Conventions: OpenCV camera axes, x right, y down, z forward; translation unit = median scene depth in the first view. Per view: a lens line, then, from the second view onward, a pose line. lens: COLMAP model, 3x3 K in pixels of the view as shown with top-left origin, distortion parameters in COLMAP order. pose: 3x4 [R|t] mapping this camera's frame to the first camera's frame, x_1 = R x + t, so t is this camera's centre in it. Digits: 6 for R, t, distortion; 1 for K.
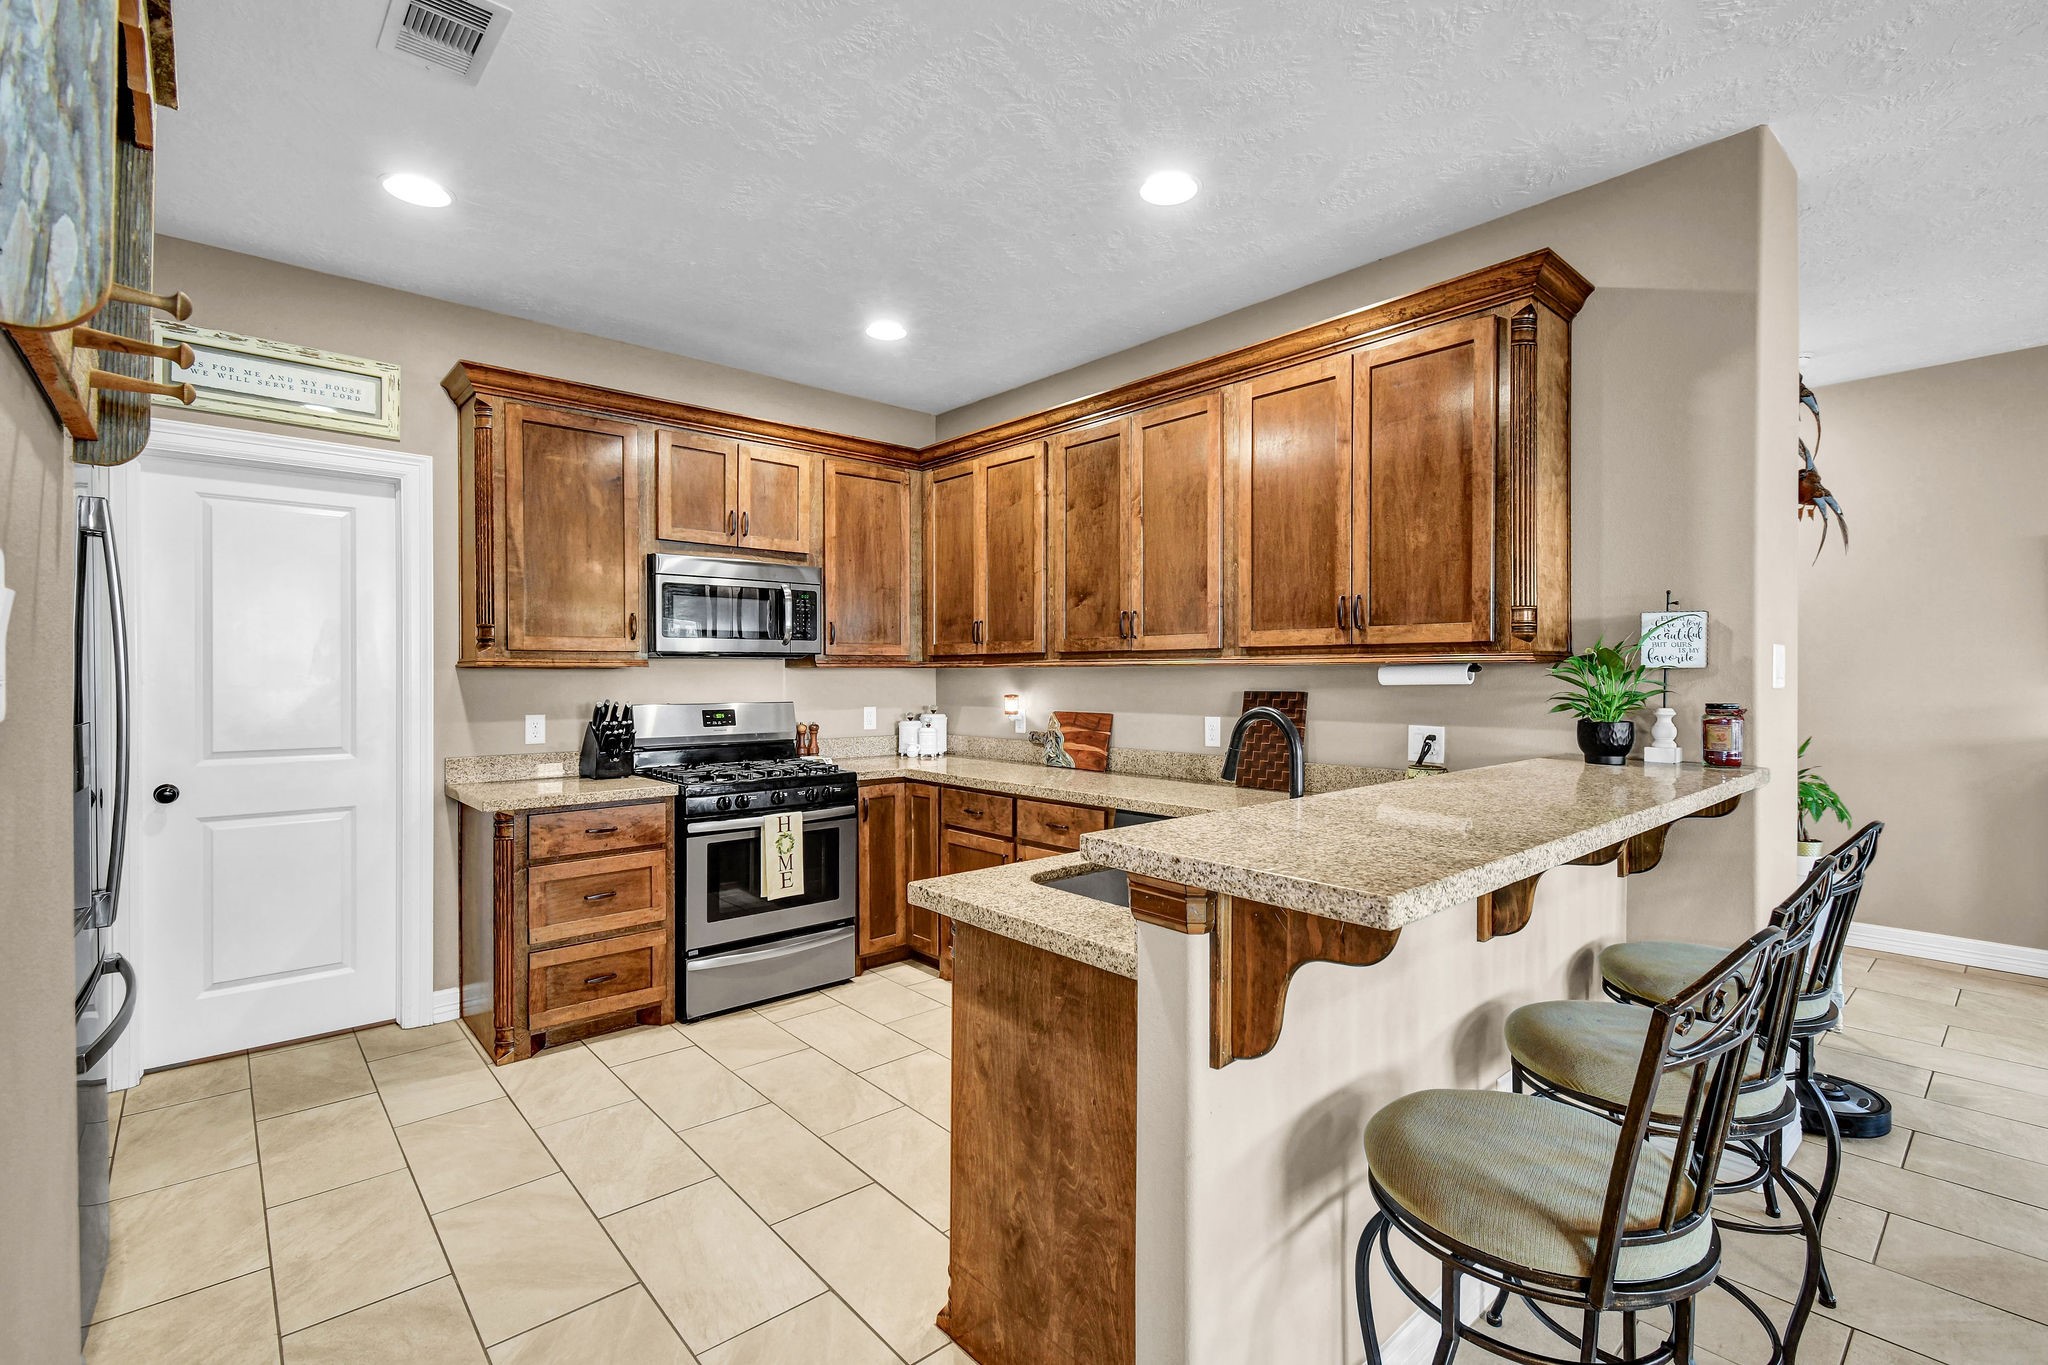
lens RADIAL K [[926.8, 0, 1013.7], [0, 926.8, 676.6], [0, 0, 1]] dist [0.026052, -0.000036]
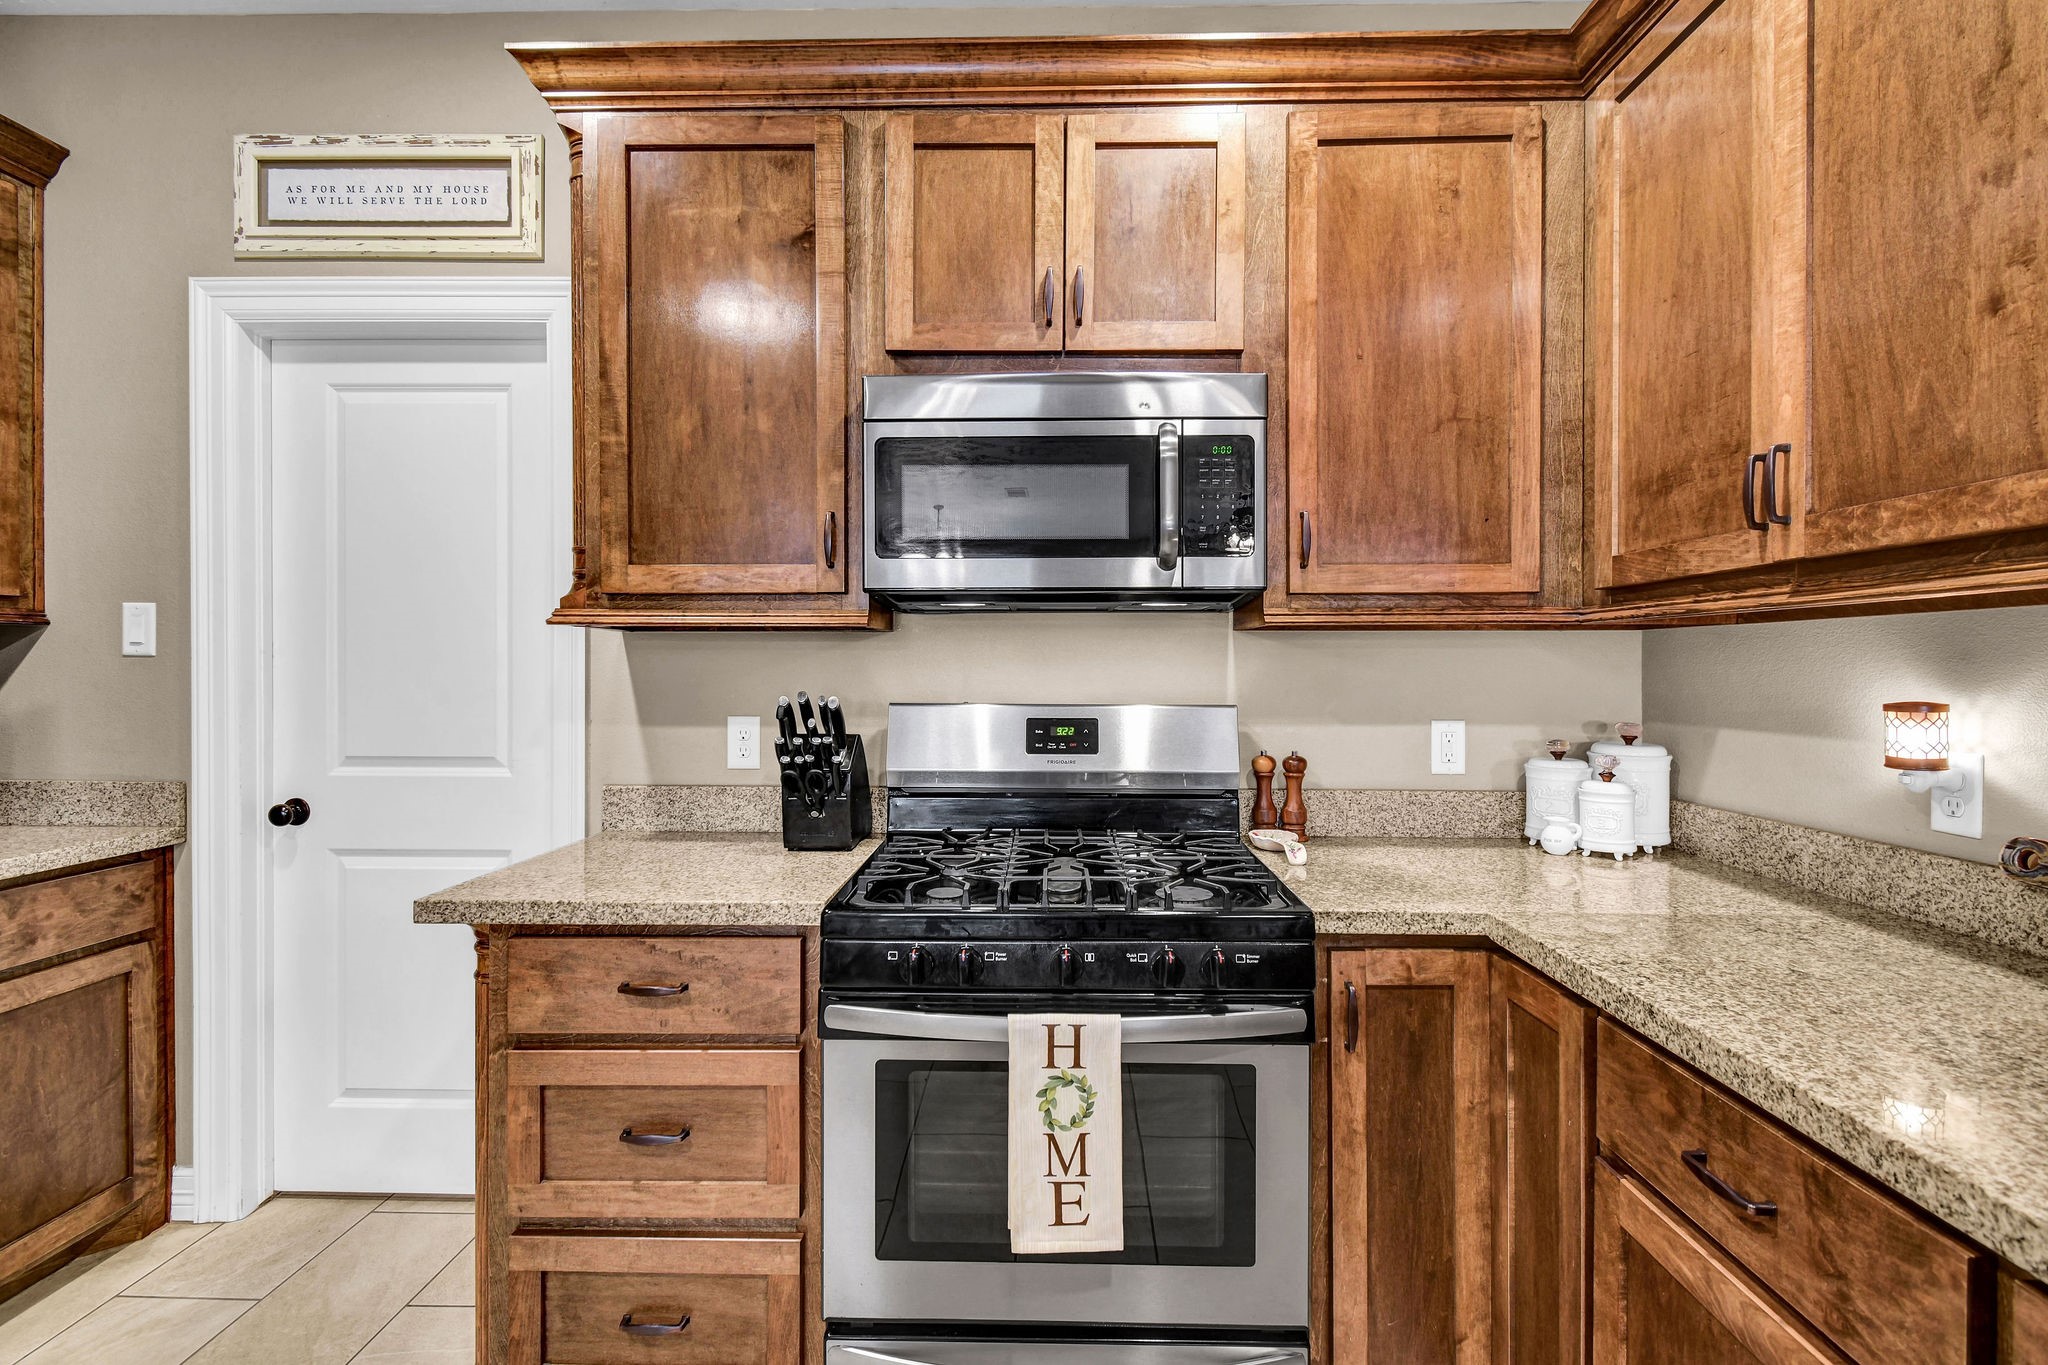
lens RADIAL K [[926.2, 0, 1018.1], [0, 926.2, 671.4], [0, 0, 1]] dist [0.008740, -0.000522]
pose [[0.740140, 0.004750, -0.672436, -0.018828], [-0.003897, 0.999989, 0.002775, 0.012458], [0.672442, 0.000567, 0.740150, 0.747822]]
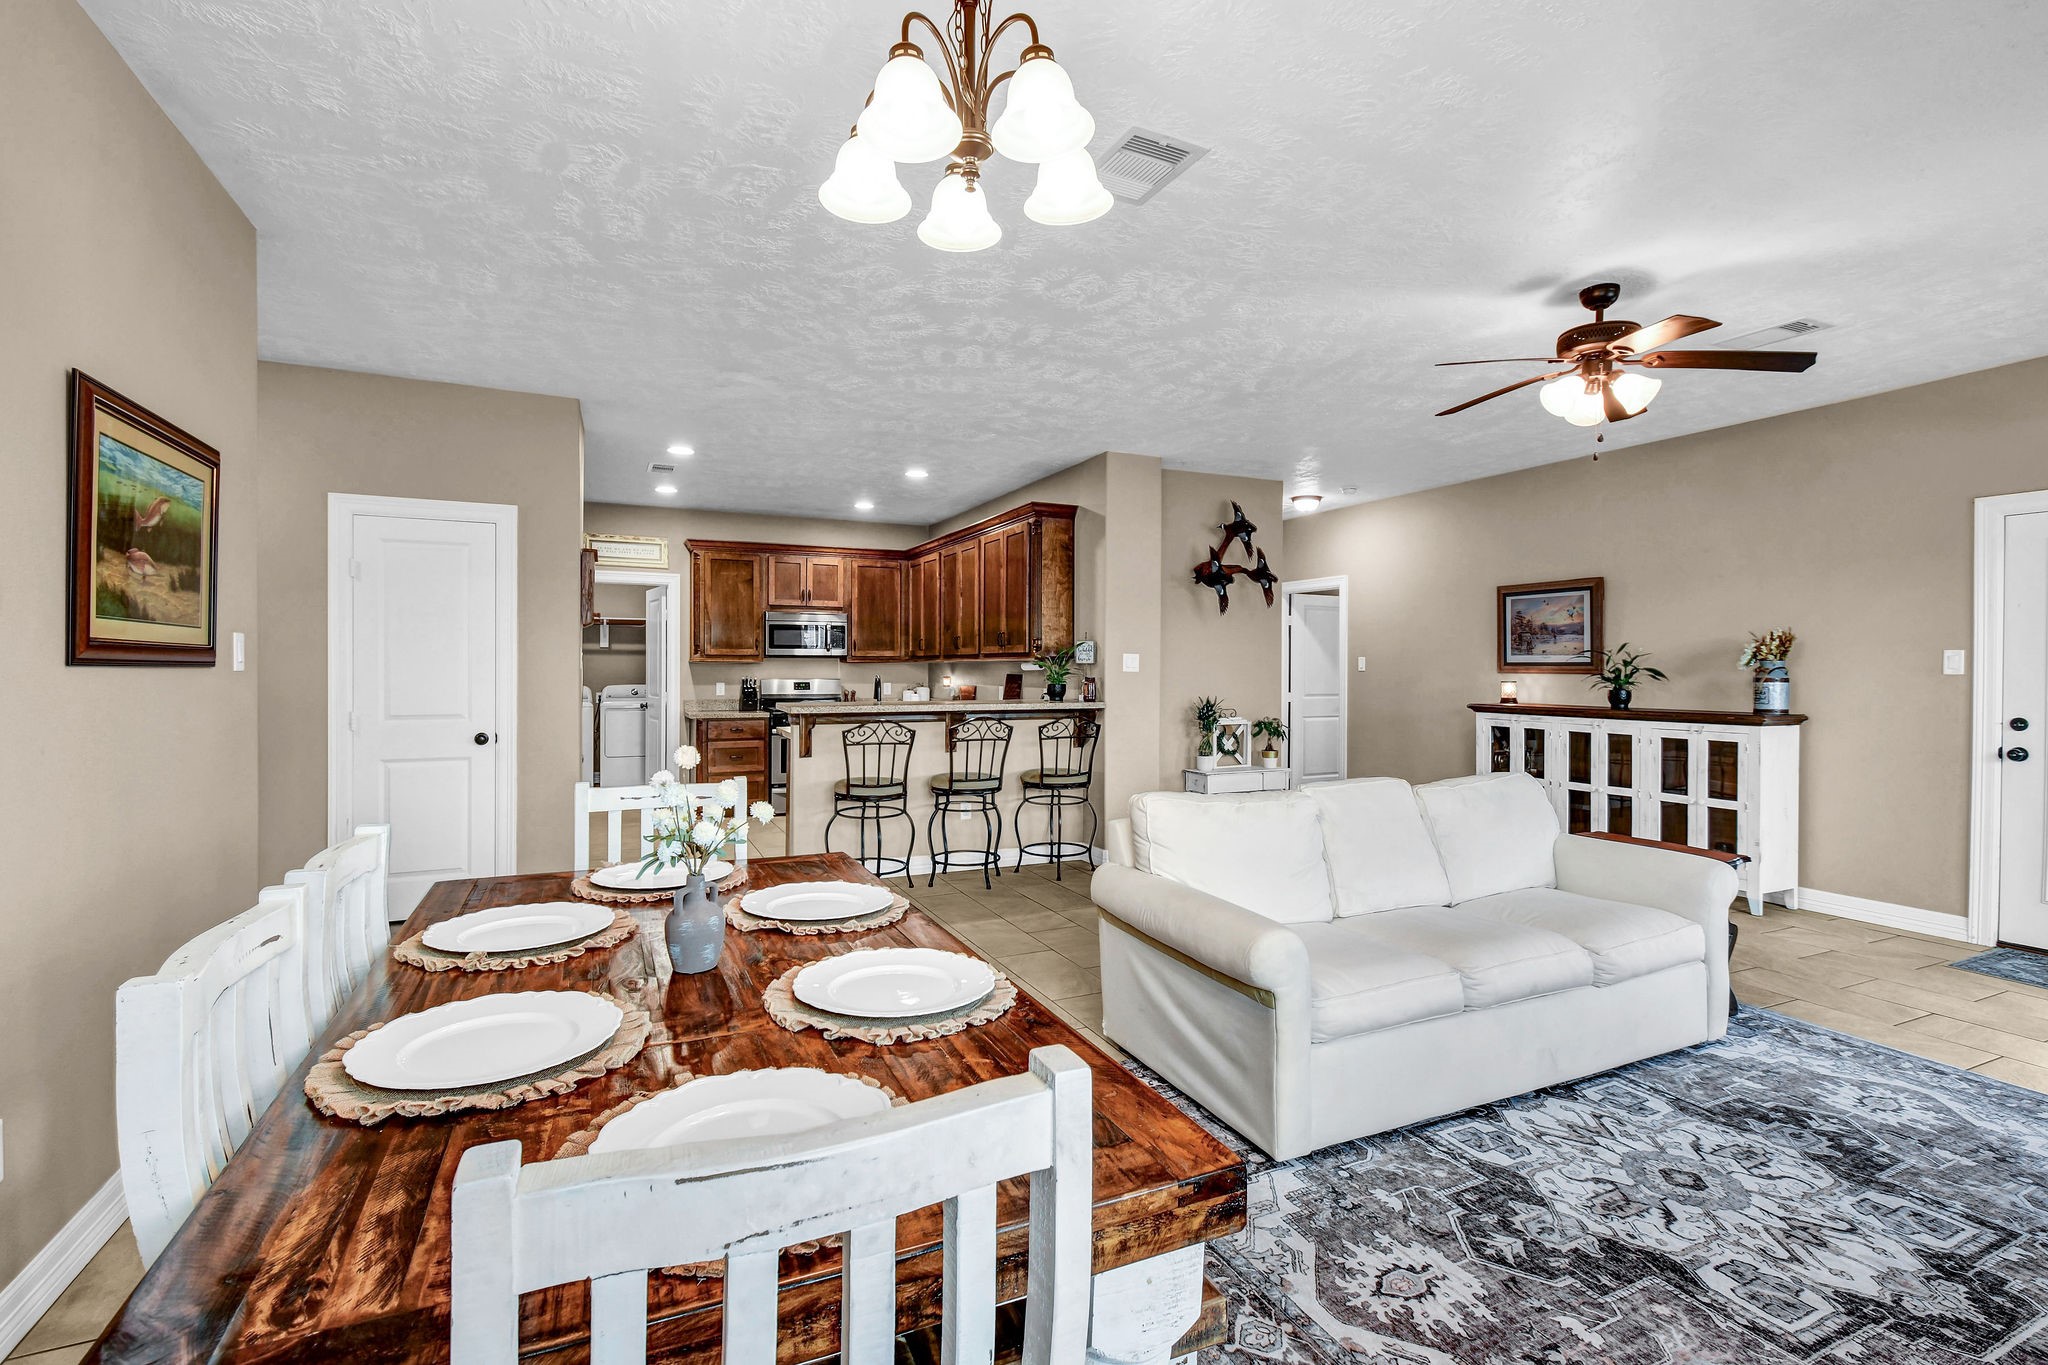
lens RADIAL K [[920.6, 0, 1014.2], [0, 920.6, 673.0], [0, 0, 1]] dist [0.012688, -0.005890]
pose [[0.956953, 0.005611, -0.290190, 0.879889], [-0.005062, 0.999984, 0.002640, 0.007975], [0.290200, -0.001057, 0.956966, -1.008695]]
